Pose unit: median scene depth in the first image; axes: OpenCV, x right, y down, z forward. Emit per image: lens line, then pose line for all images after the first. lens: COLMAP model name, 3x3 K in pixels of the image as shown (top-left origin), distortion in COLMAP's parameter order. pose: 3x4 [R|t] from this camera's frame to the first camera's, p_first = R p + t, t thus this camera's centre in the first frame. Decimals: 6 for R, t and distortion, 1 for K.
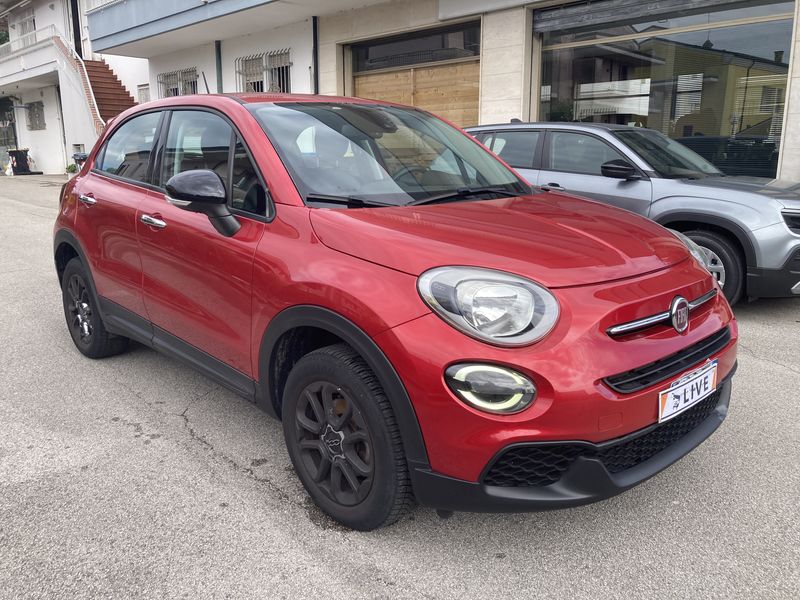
lens RADIAL K [[643.8, 0, 405.5], [0, 643.8, 298.6], [0, 0, 1]] dist [0.021109, -0.009254]
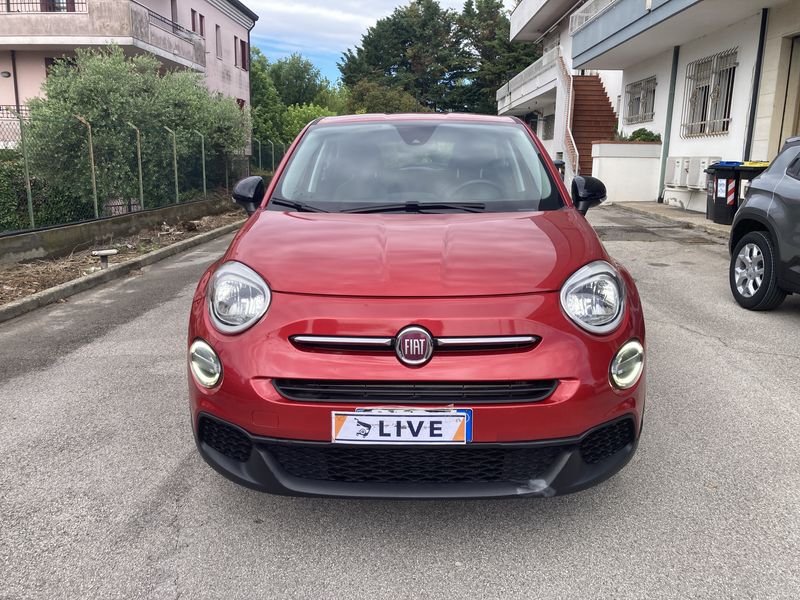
lens RADIAL K [[643.8, 0, 405.5], [0, 643.8, 298.6], [0, 0, 1]] dist [0.021109, -0.009254]
pose [[0.722033, 0.157580, -0.673674, 0.163097], [-0.164960, 0.984845, 0.053566, -0.014139], [0.671905, 0.072453, 0.737085, 0.048906]]
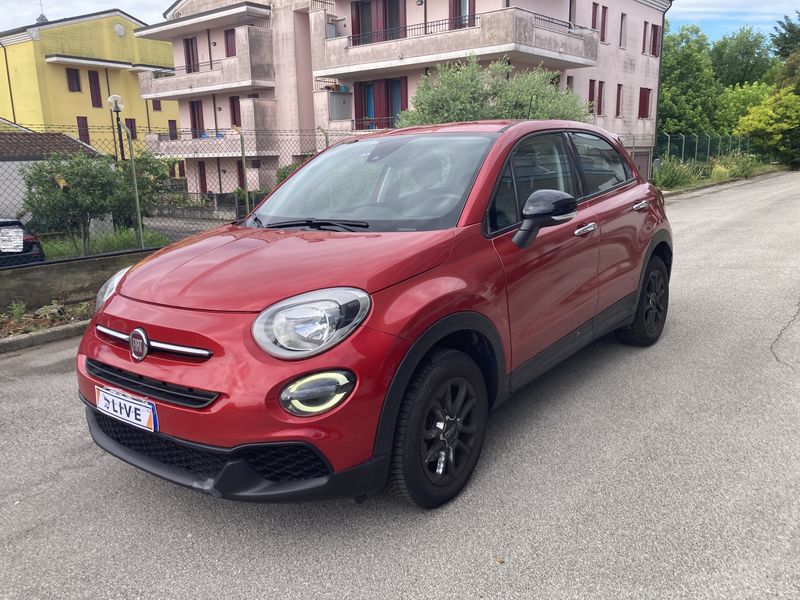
lens RADIAL K [[651.8, 0, 400.1], [0, 651.8, 309.8], [0, 0, 1]] dist [-0.001098, -0.011187]
pose [[0.167595, 0.226580, -0.959465, 0.251423], [-0.186308, 0.962973, 0.194865, -0.054191], [0.968092, 0.146097, 0.203603, 0.191014]]
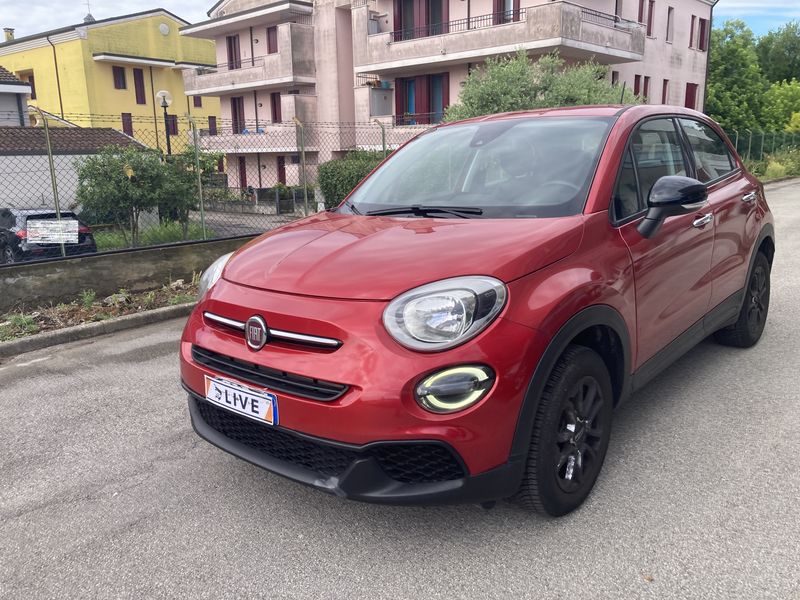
lens RADIAL K [[652.0, 0, 389.3], [0, 652.0, 299.5], [0, 0, 1]] dist [-0.000953, -0.008603]
pose [[0.104076, 0.218570, -0.970255, 0.236653], [-0.191513, 0.961700, 0.196100, -0.045079], [0.975956, 0.165407, 0.141948, 0.167494]]
